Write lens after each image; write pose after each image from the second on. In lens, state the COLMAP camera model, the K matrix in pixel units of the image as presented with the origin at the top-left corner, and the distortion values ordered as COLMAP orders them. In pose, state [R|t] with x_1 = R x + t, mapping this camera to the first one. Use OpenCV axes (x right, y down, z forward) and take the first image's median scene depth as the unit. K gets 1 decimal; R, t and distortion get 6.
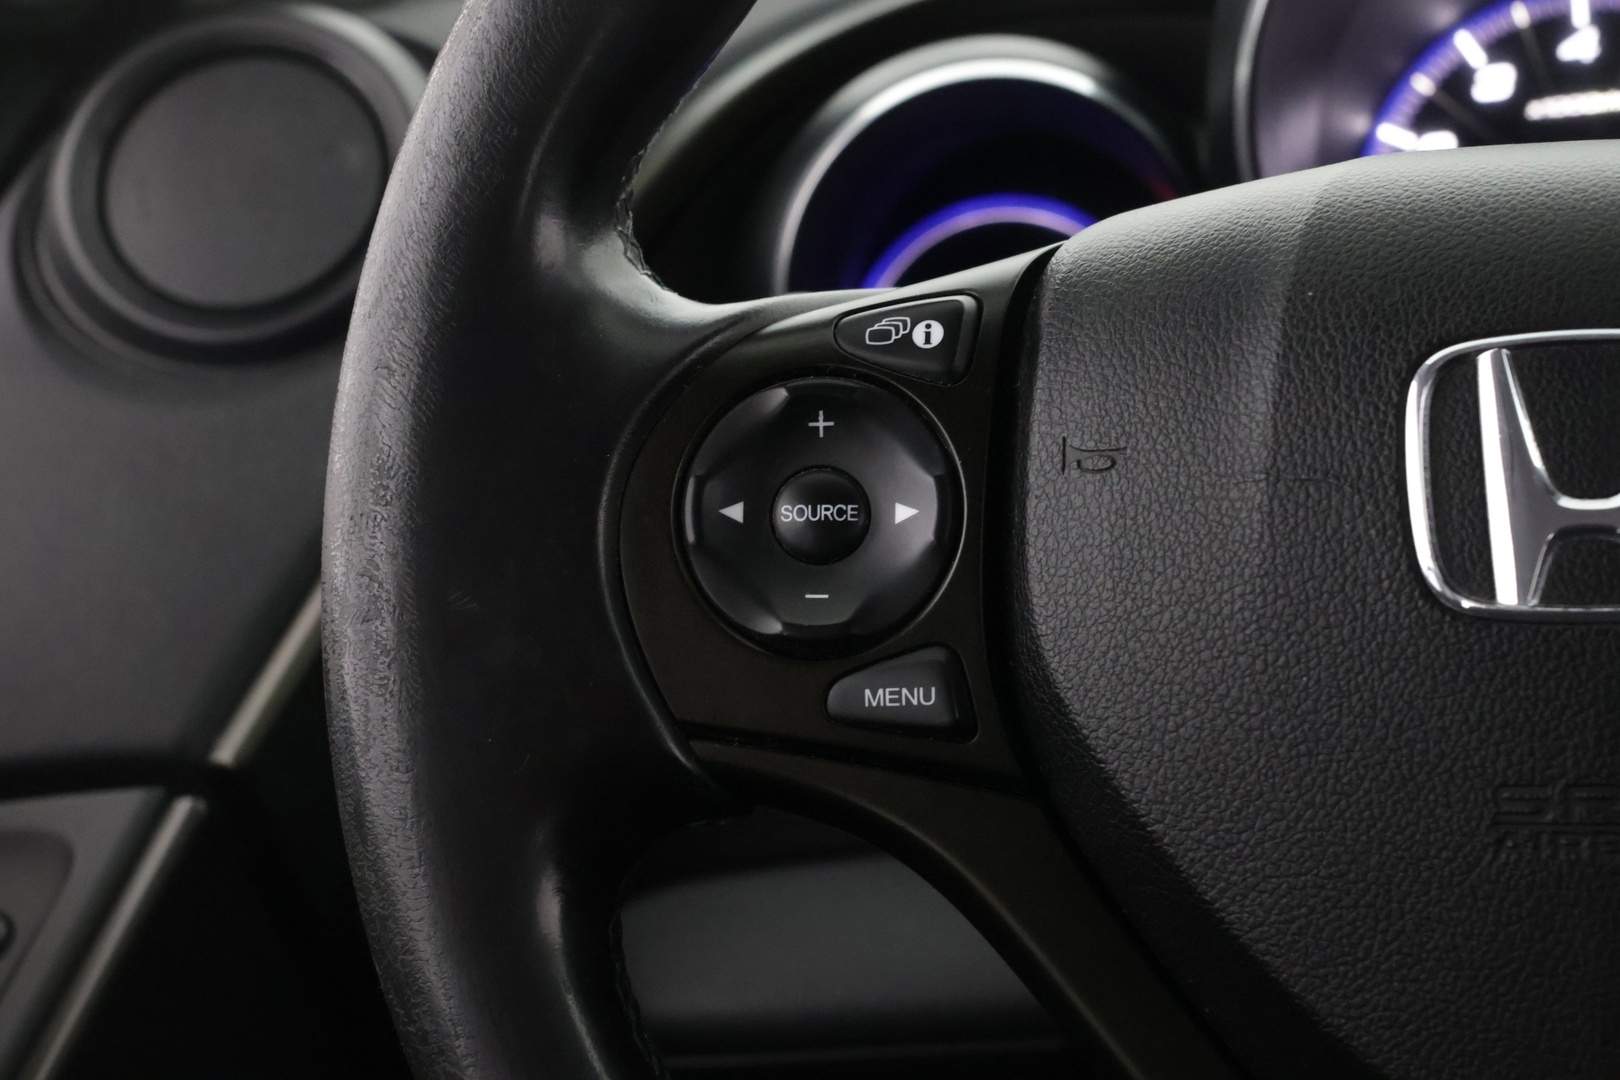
lens RADIAL K [[3736.9, 0, 810.0], [0, 3736.9, 540.0], [0, 0, 1]] dist [0.049477, 0.733804]
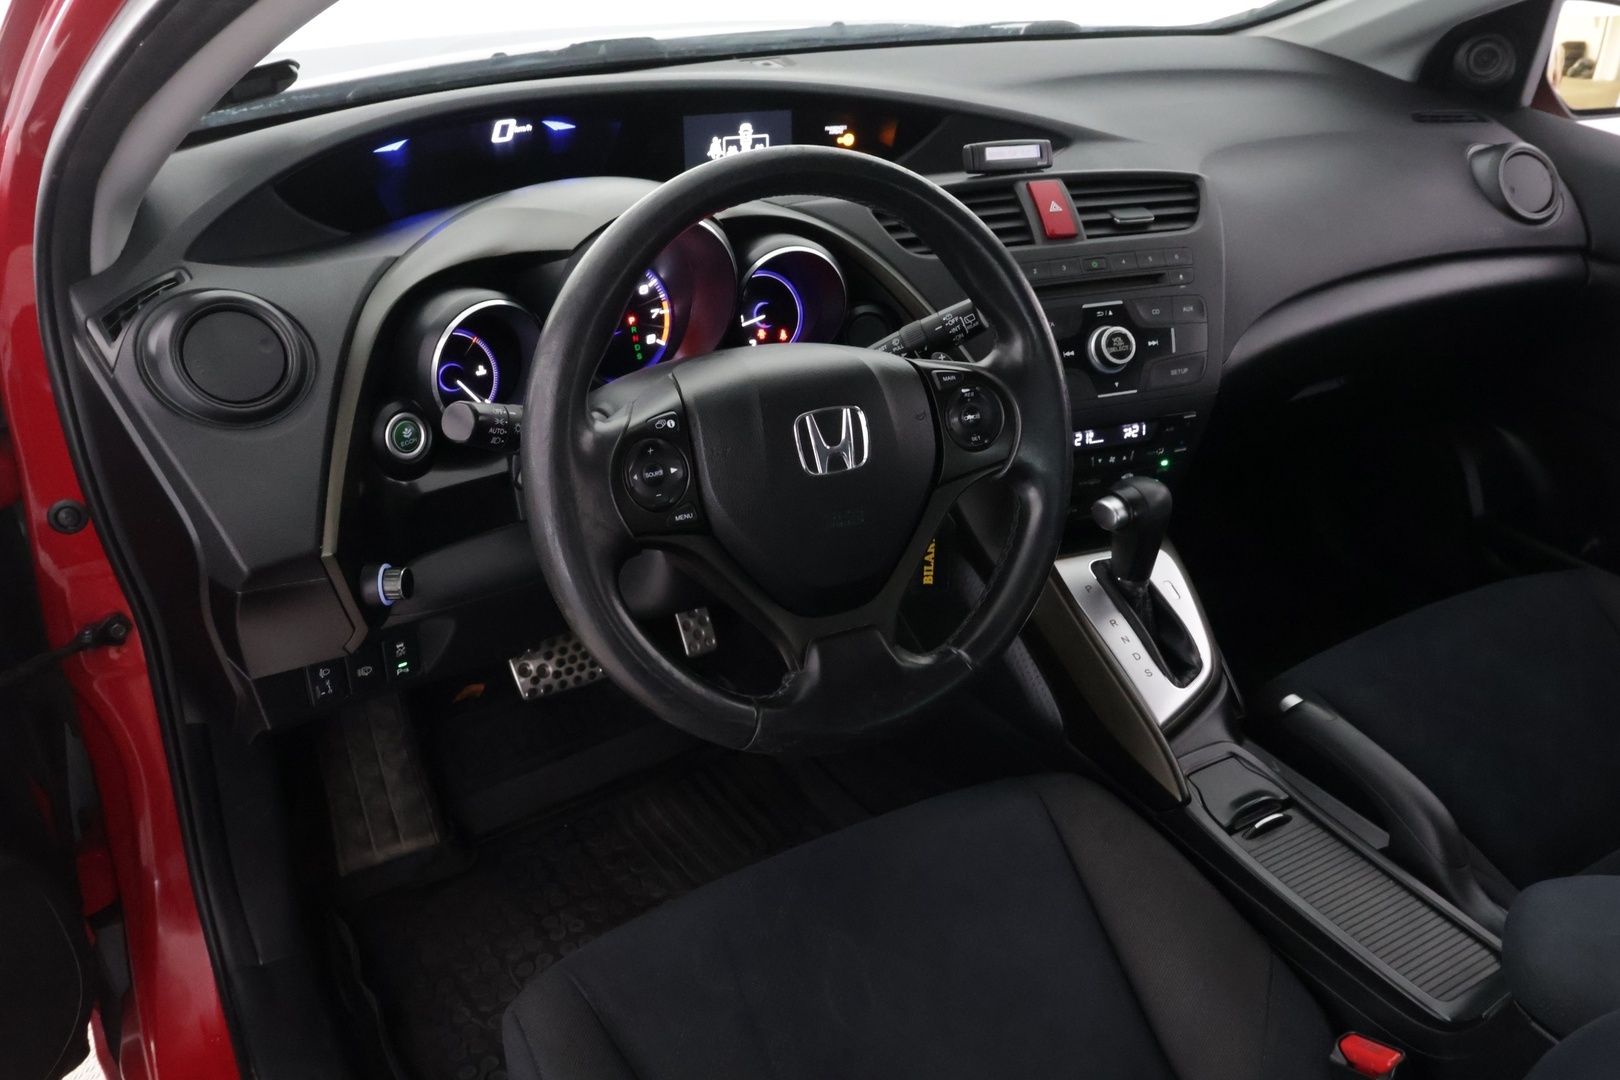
lens RADIAL K [[1388.9, 0, 808.9], [0, 1388.9, 526.8], [0, 0, 1]] dist [-0.017905, 0.019182]
pose [[0.737195, -0.201805, 0.644840, -0.825226], [0.072649, 0.972498, 0.221292, -0.262764], [-0.671764, -0.116288, 0.731581, -0.176220]]
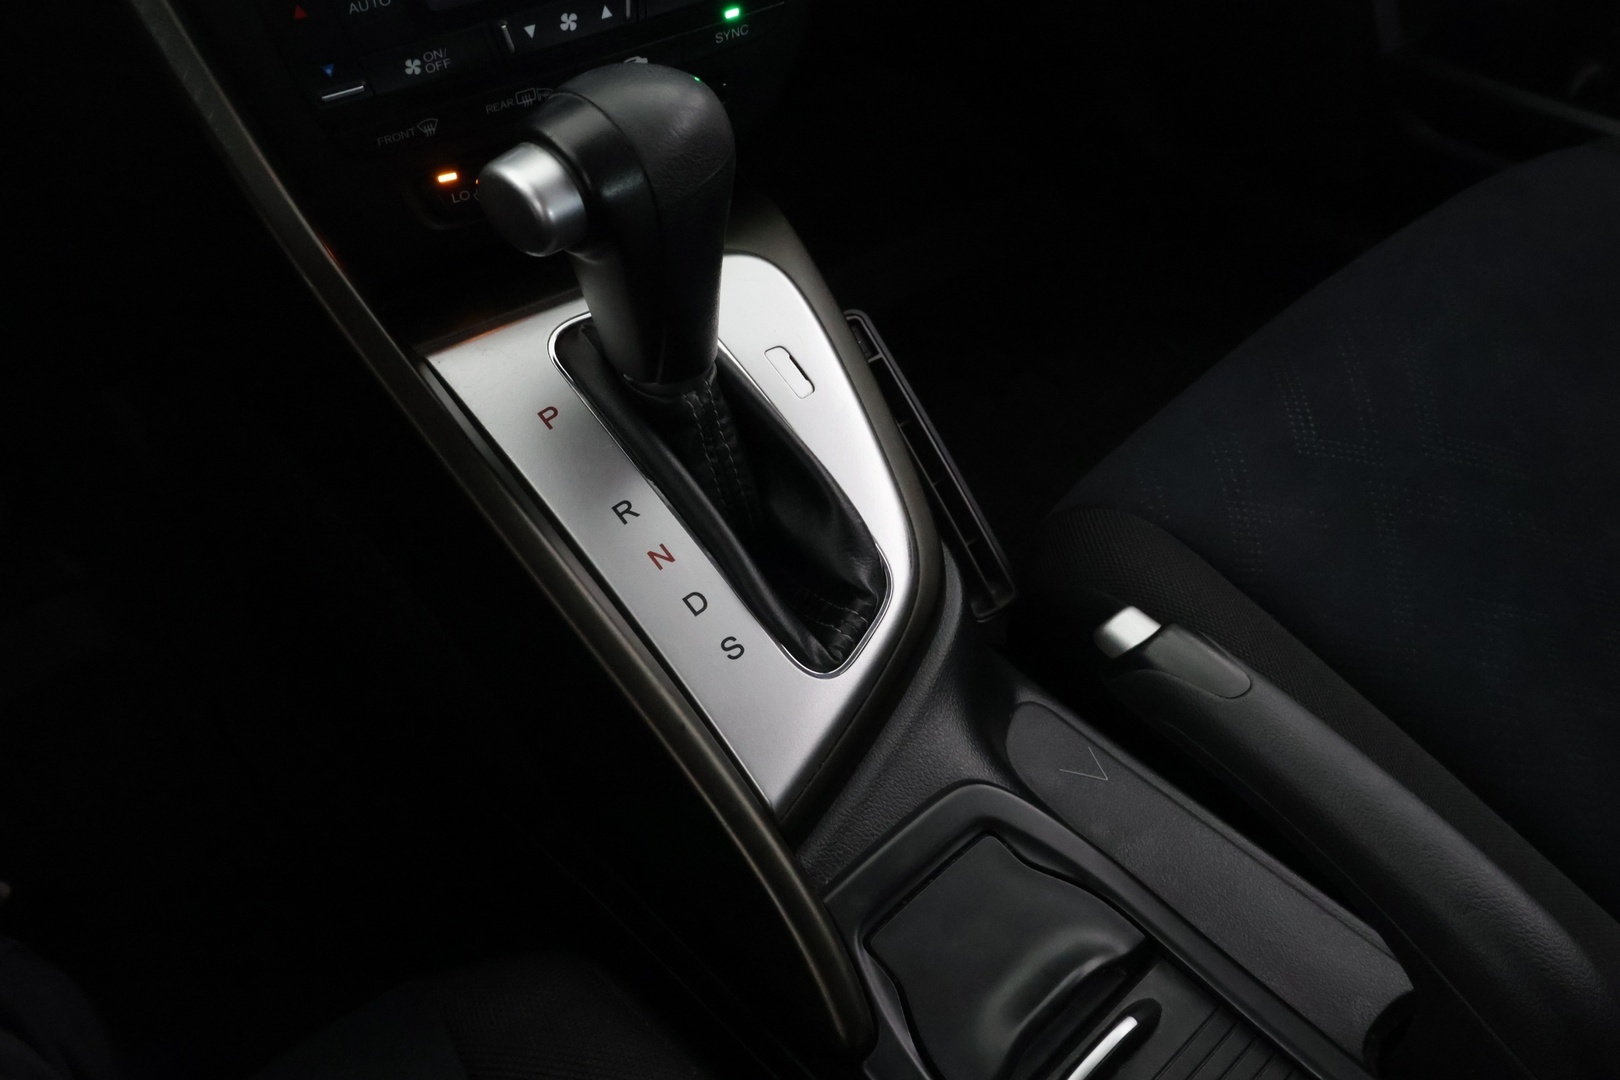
lens RADIAL K [[1358.2, 0, 809.7], [0, 1358.2, 524.7], [0, 0, 1]] dist [-0.020449, -0.004238]
pose [[0.593634, -0.490246, 0.638168, 0.429752], [0.170603, 0.851658, 0.495554, 0.042318], [-0.786444, -0.185304, 0.589210, 0.528317]]
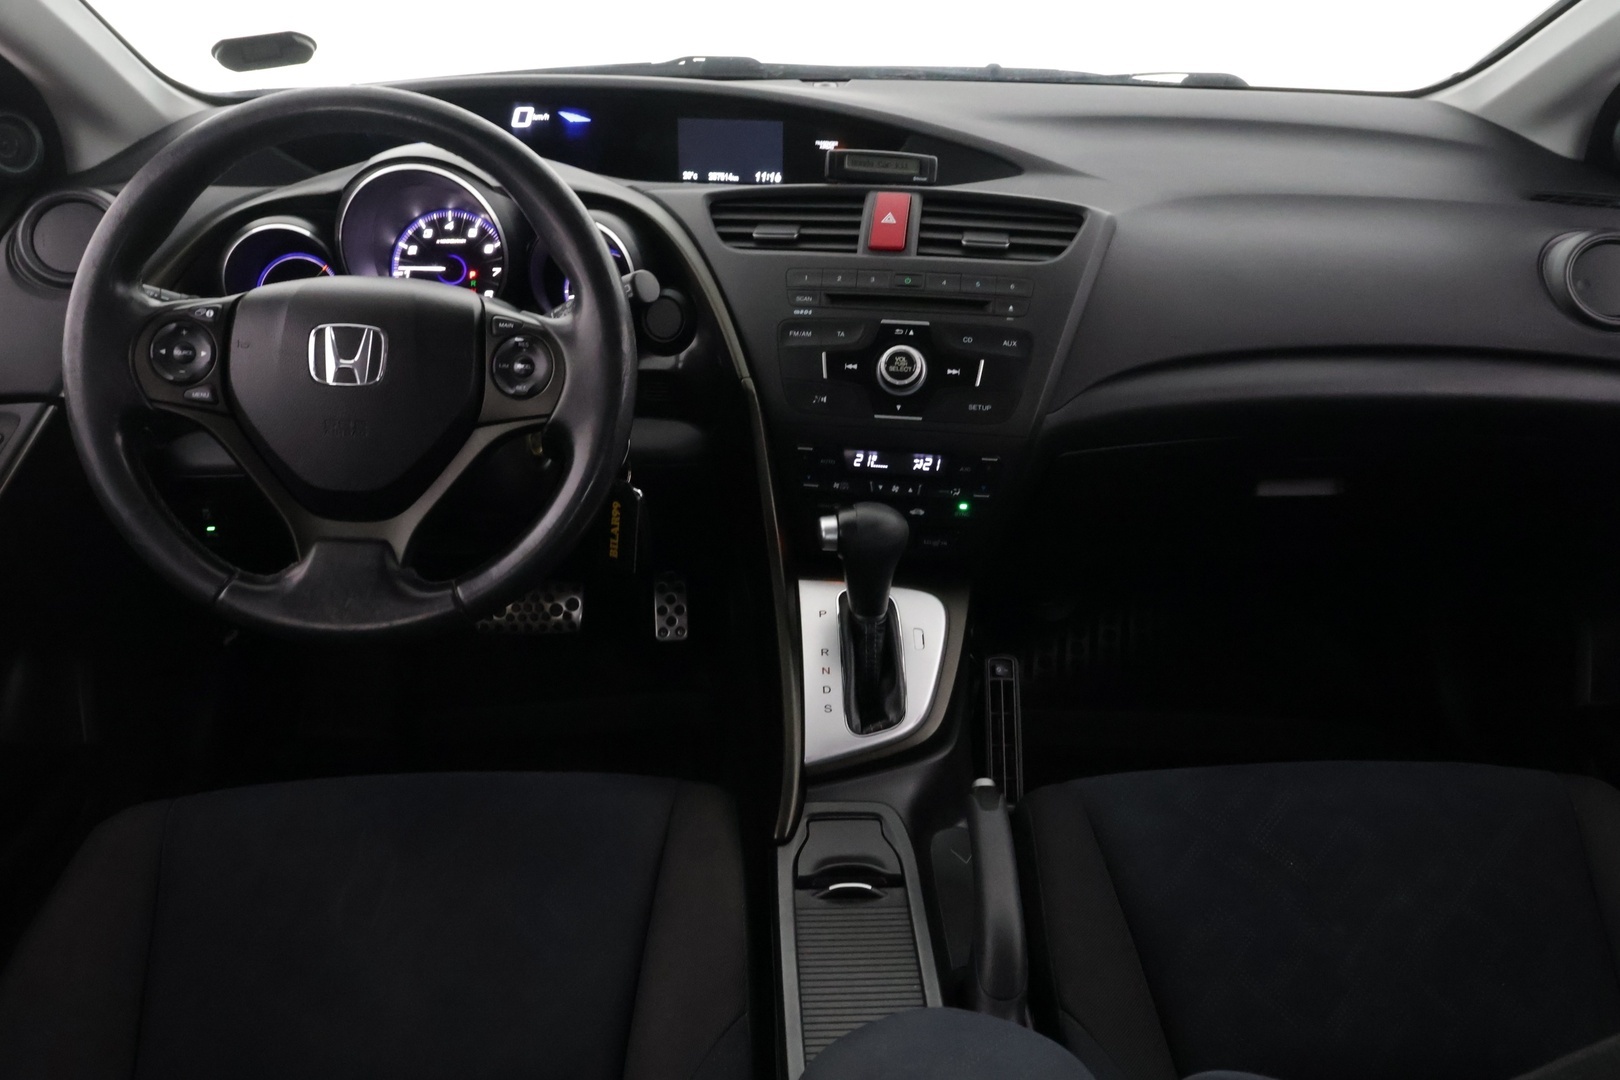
lens RADIAL K [[1388.9, 0, 808.9], [0, 1388.9, 526.8], [0, 0, 1]] dist [-0.017905, 0.019182]
pose [[0.964534, 0.015859, 0.263481, 0.291032], [-0.057715, 0.986711, 0.151888, -0.096411], [-0.257571, -0.161708, 0.952632, -0.804293]]
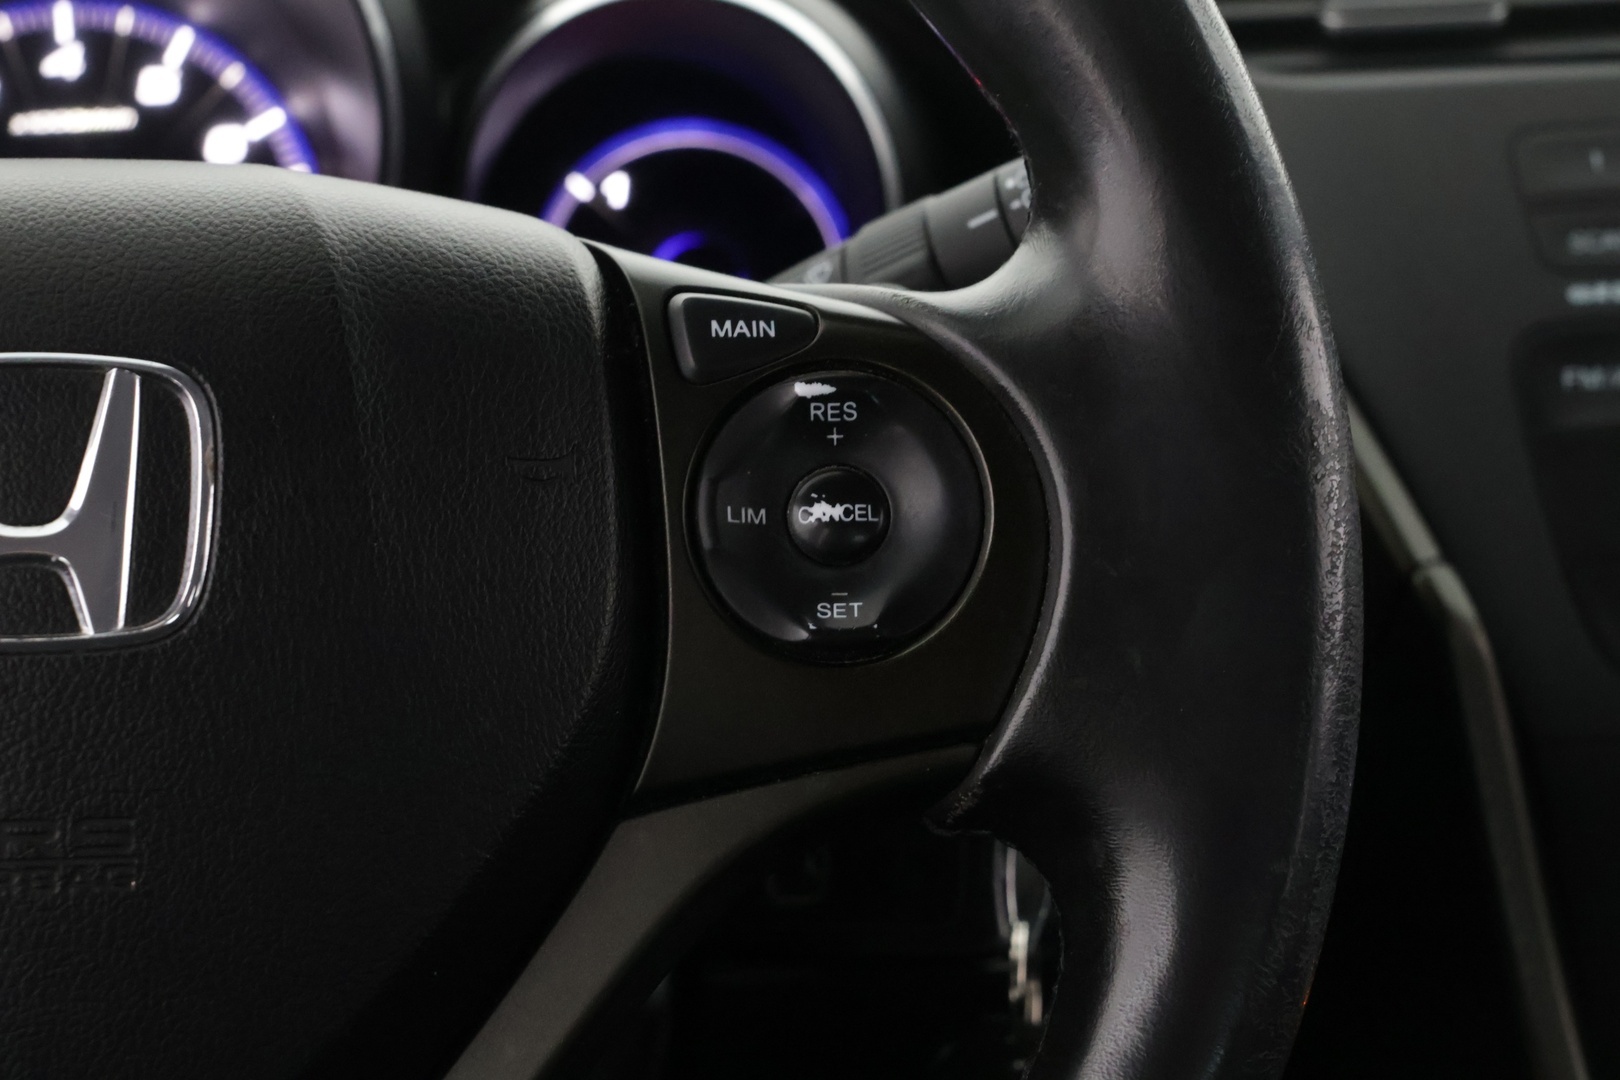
lens RADIAL K [[3736.9, 0, 810.0], [0, 3736.9, 540.0], [0, 0, 1]] dist [0.049477, 0.733804]
pose [[0.929899, -0.001646, 0.367812, 0.036615], [0.002951, 0.999991, -0.002986, -0.003565], [-0.367804, 0.003862, 0.929895, 0.015460]]
